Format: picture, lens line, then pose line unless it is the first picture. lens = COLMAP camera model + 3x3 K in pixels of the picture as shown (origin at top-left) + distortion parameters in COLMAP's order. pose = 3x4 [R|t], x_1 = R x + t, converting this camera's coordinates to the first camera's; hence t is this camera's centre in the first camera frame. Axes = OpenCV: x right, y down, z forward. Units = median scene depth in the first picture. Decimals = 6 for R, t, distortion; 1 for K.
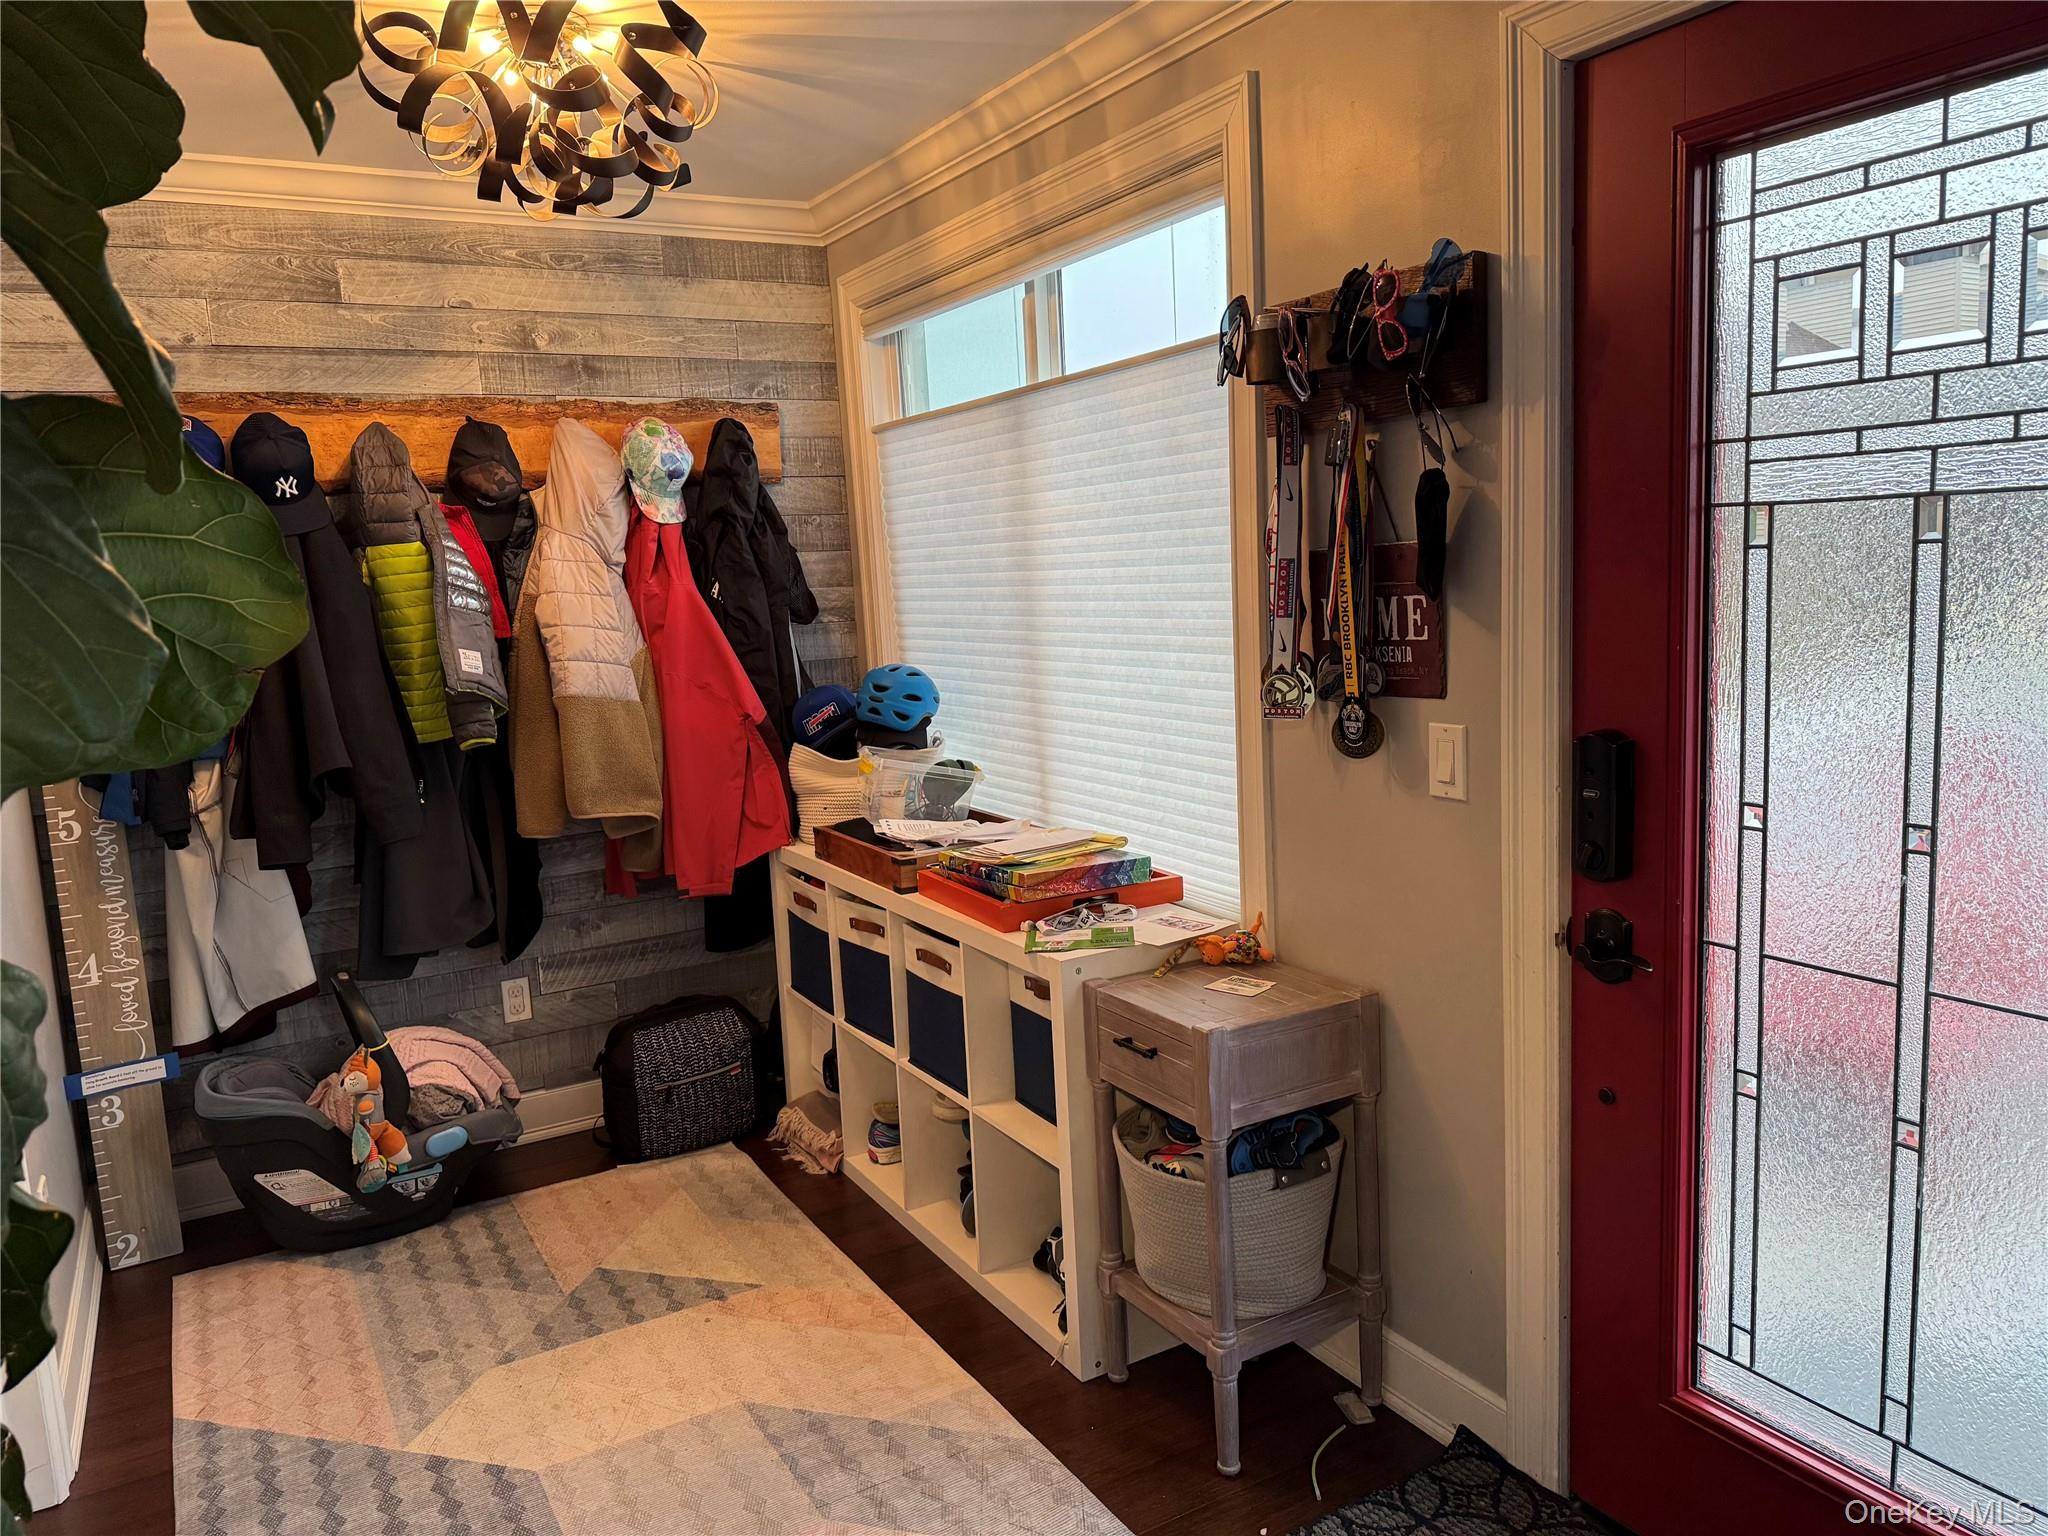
lens RADIAL K [[1417.9, 0, 1027.9], [0, 1417.9, 773.4], [0, 0, 1]] dist [0.058948, -0.114565]
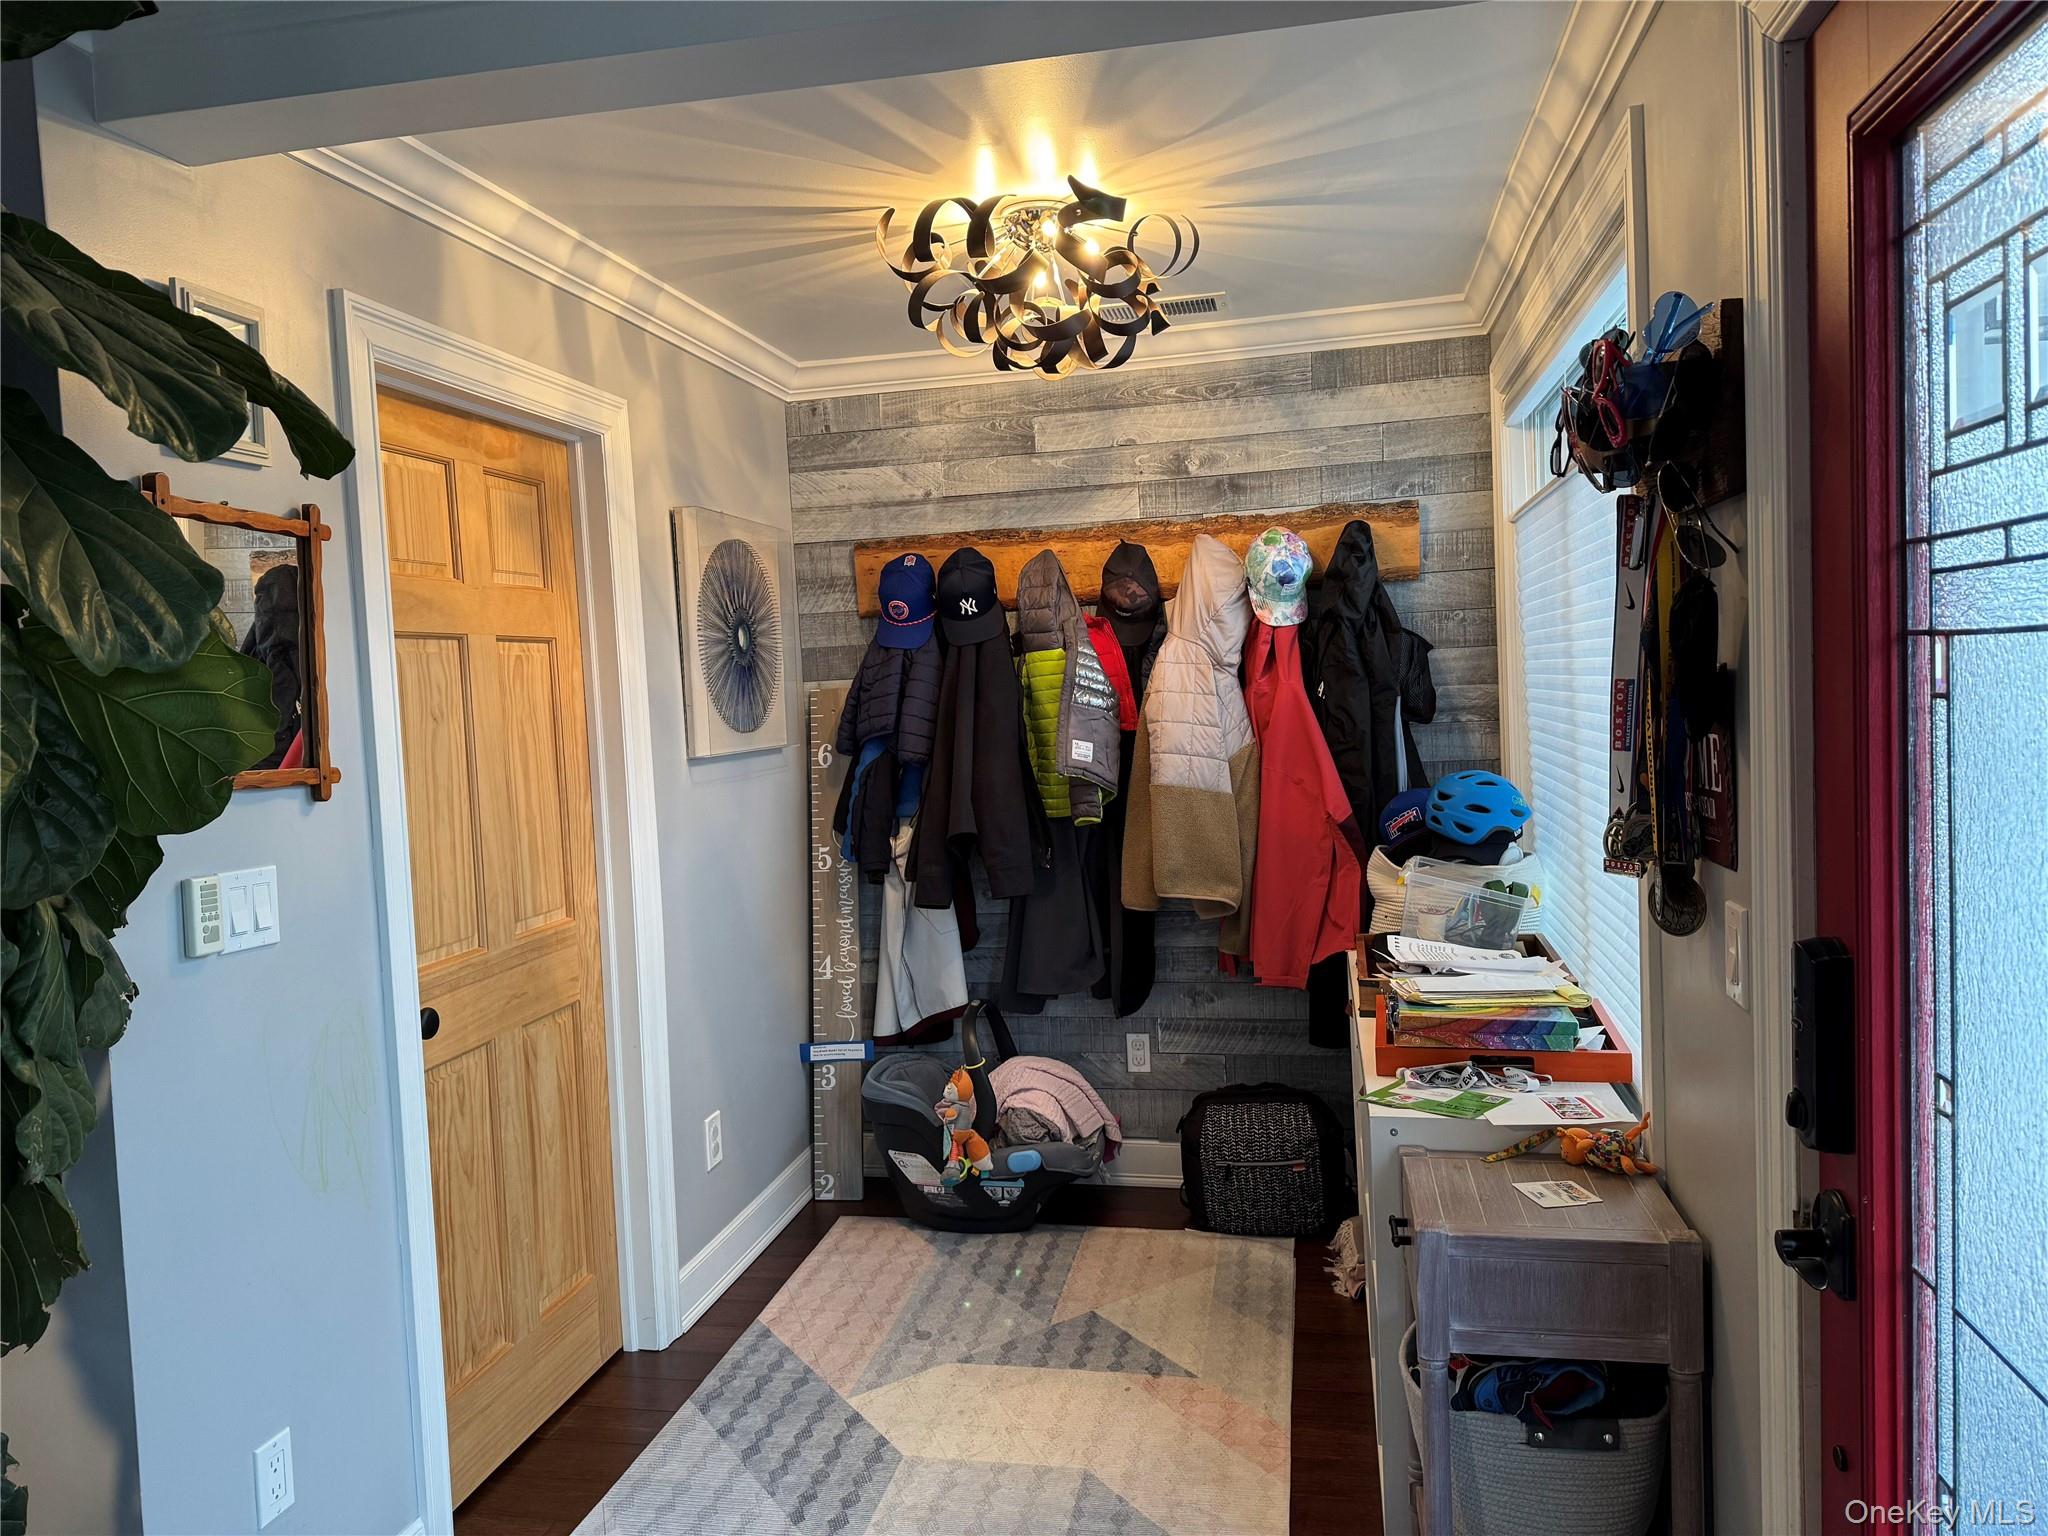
lens RADIAL K [[1399.9, 0, 1020.6], [0, 1399.9, 764.4], [0, 0, 1]] dist [0.151862, -0.386358]
pose [[0.734532, 0.052275, -0.676557, 0.333279], [-0.088791, 0.995860, -0.019453, -0.039070], [0.672740, 0.074361, 0.736133, 0.121452]]
